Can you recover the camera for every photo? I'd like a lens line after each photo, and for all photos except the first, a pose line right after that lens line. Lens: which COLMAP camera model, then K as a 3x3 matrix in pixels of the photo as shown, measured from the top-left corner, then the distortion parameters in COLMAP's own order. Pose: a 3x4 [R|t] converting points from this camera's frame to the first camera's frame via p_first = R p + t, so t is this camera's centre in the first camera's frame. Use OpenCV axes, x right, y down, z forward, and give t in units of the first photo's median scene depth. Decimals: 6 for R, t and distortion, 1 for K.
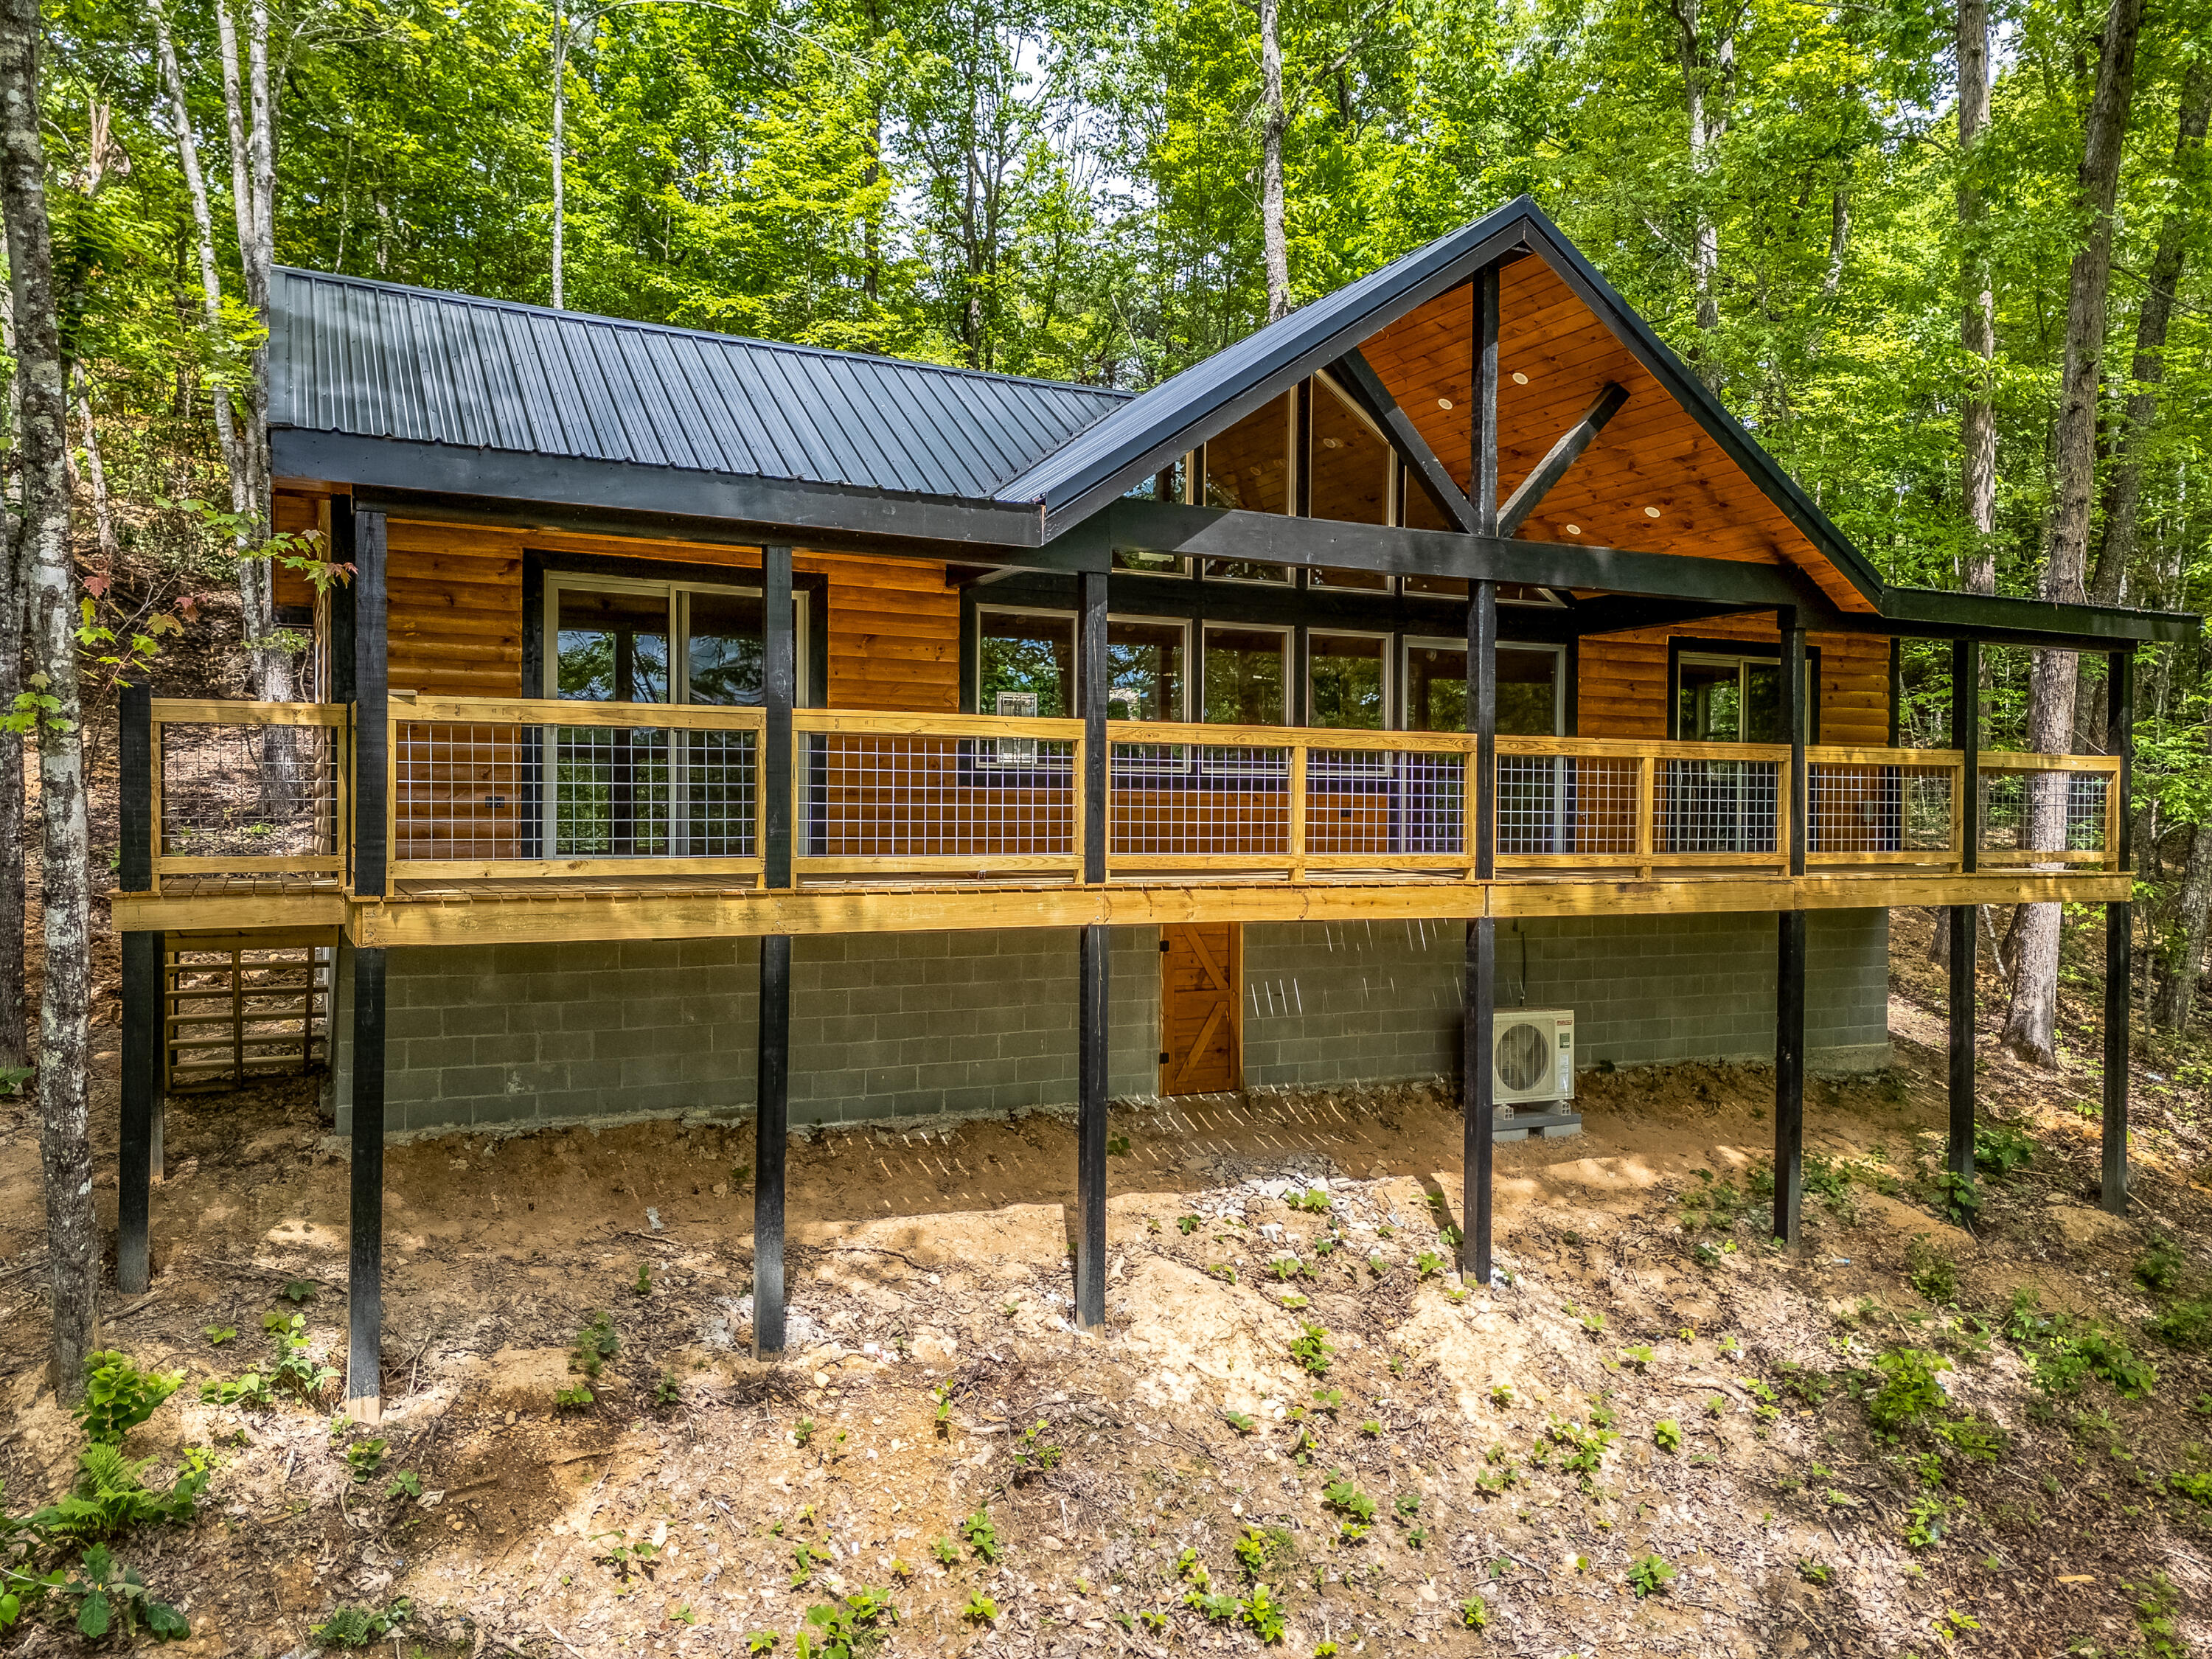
lens RADIAL K [[1604.4, 0, 1115.8], [0, 1604.4, 832.3], [0, 0, 1]] dist [0.067428, -0.040375]
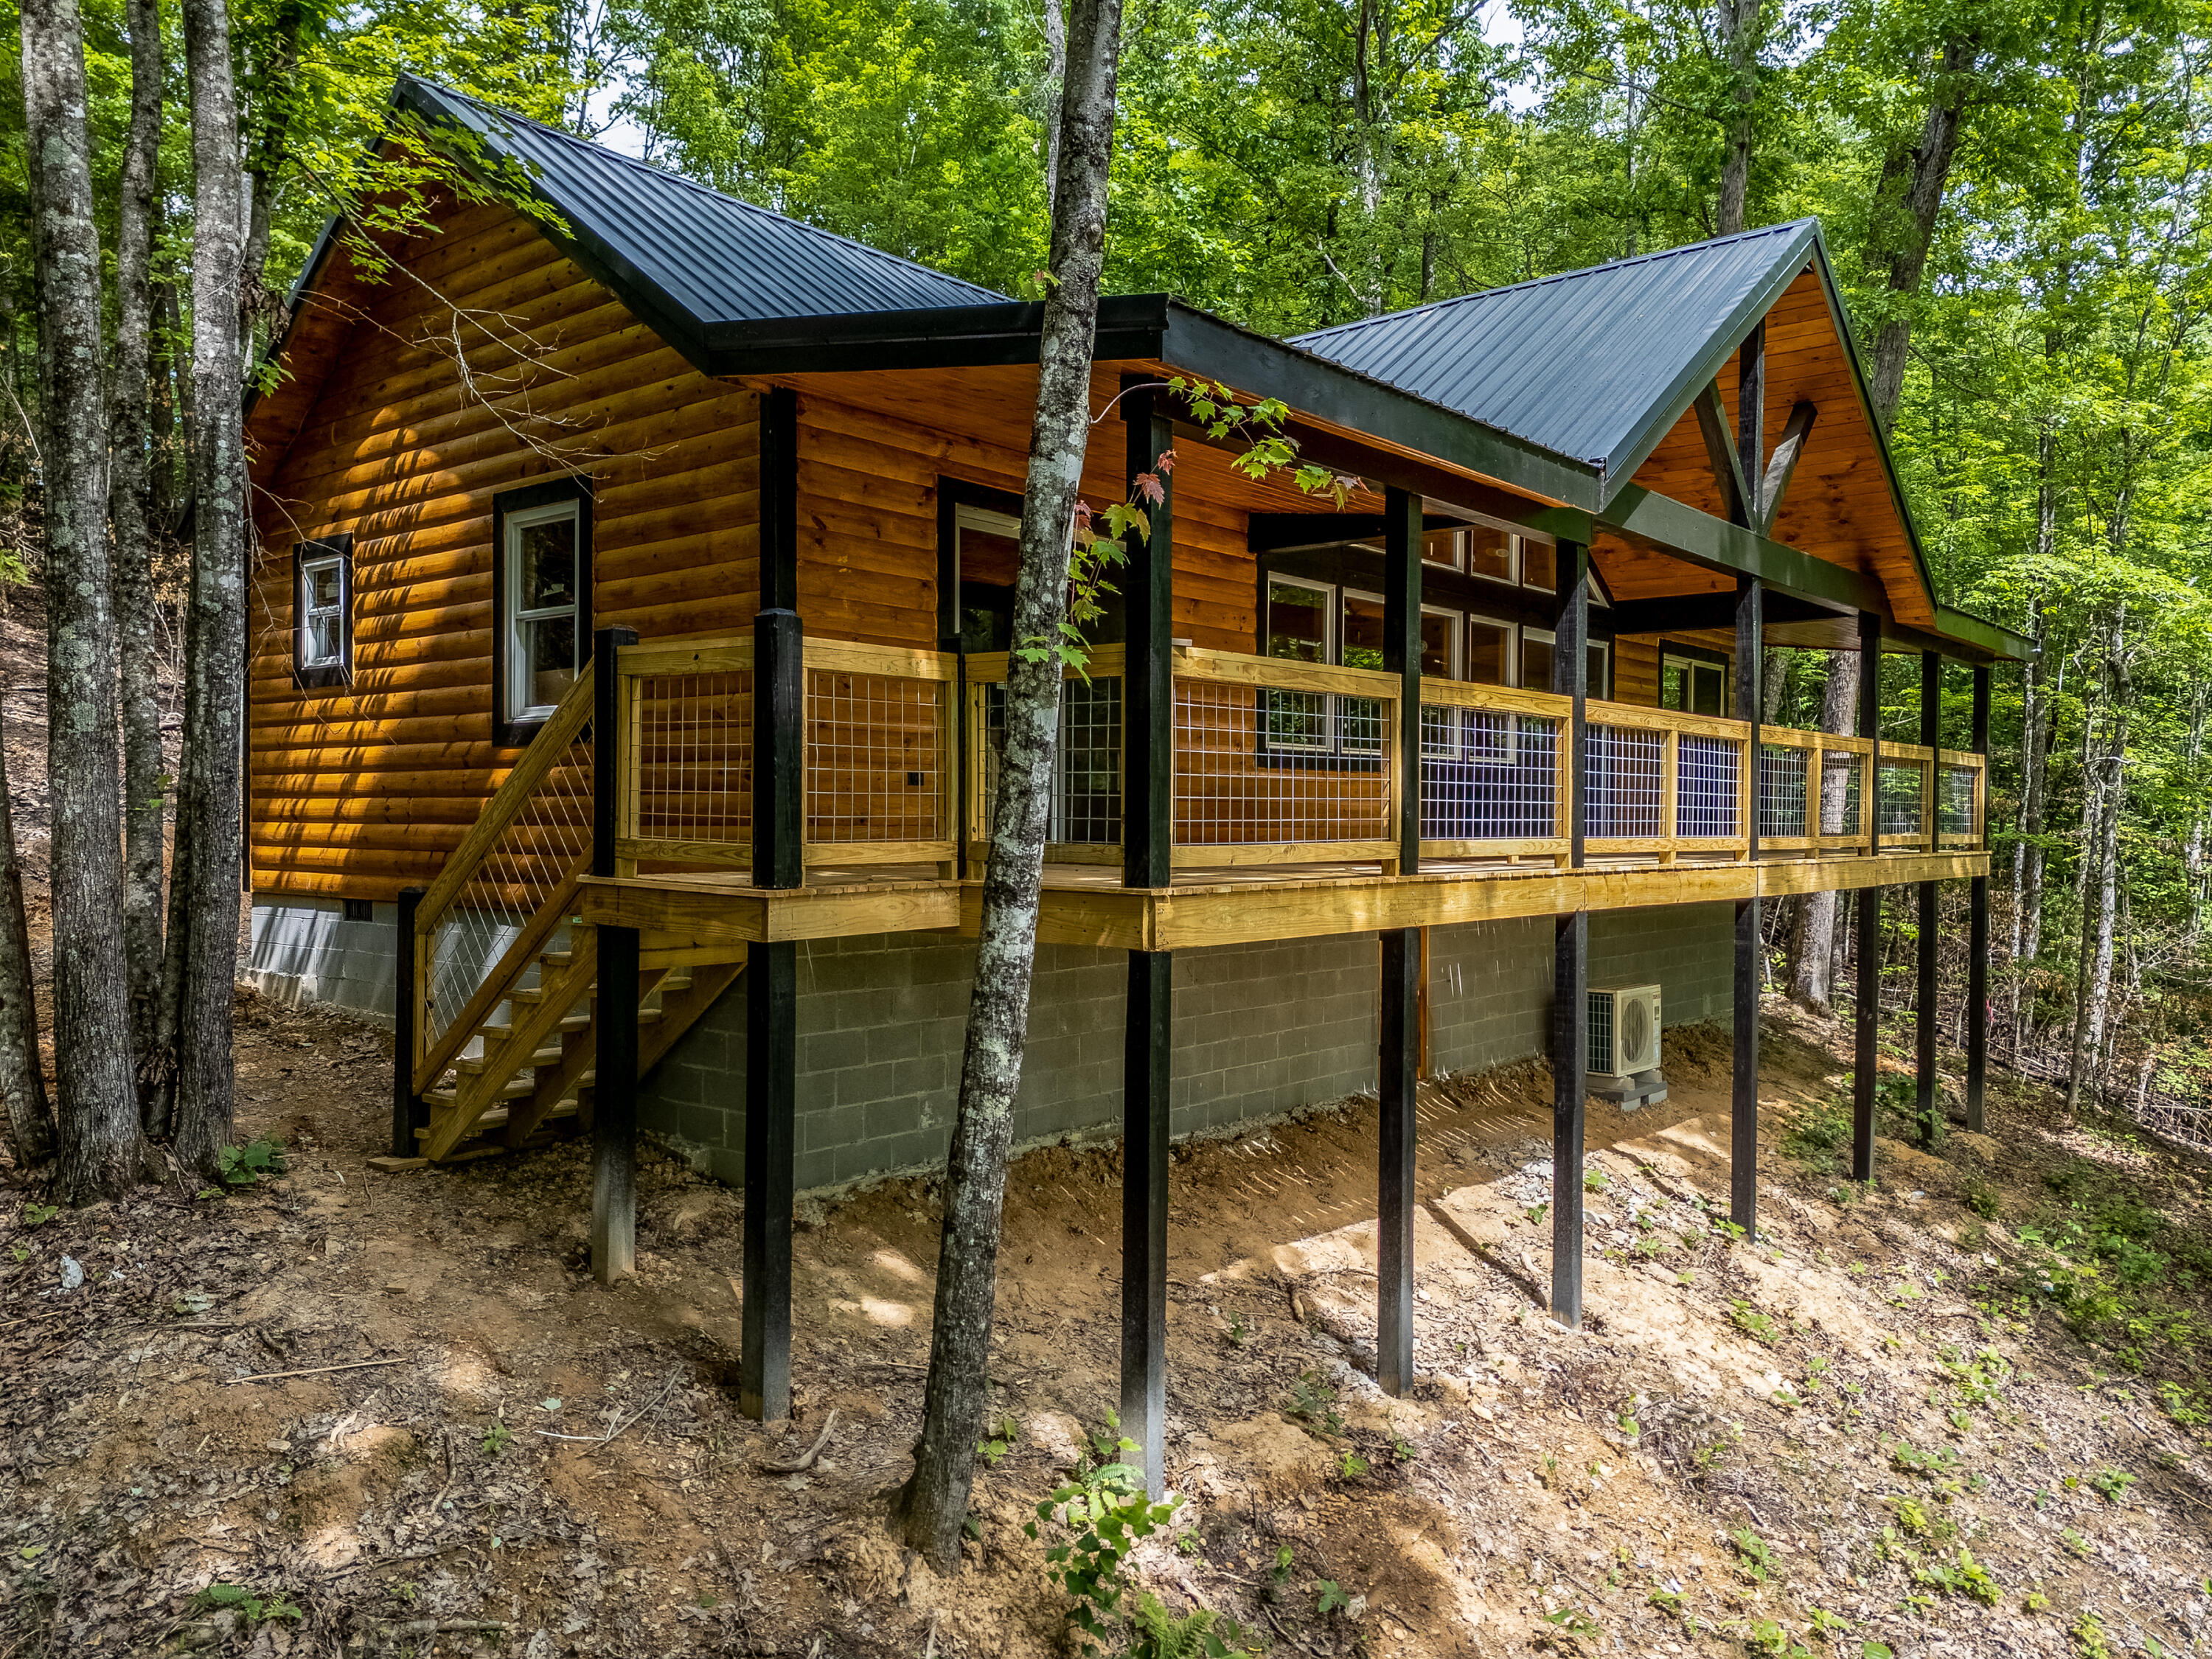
lens RADIAL K [[1604.4, 0, 1094.7], [0, 1604.4, 833.6], [0, 0, 1]] dist [0.067428, -0.040375]
pose [[0.919577, -0.003527, 0.392895, -0.633306], [0.001747, 0.999987, 0.004887, 0.006017], [-0.392907, -0.003808, 0.919570, 0.211741]]
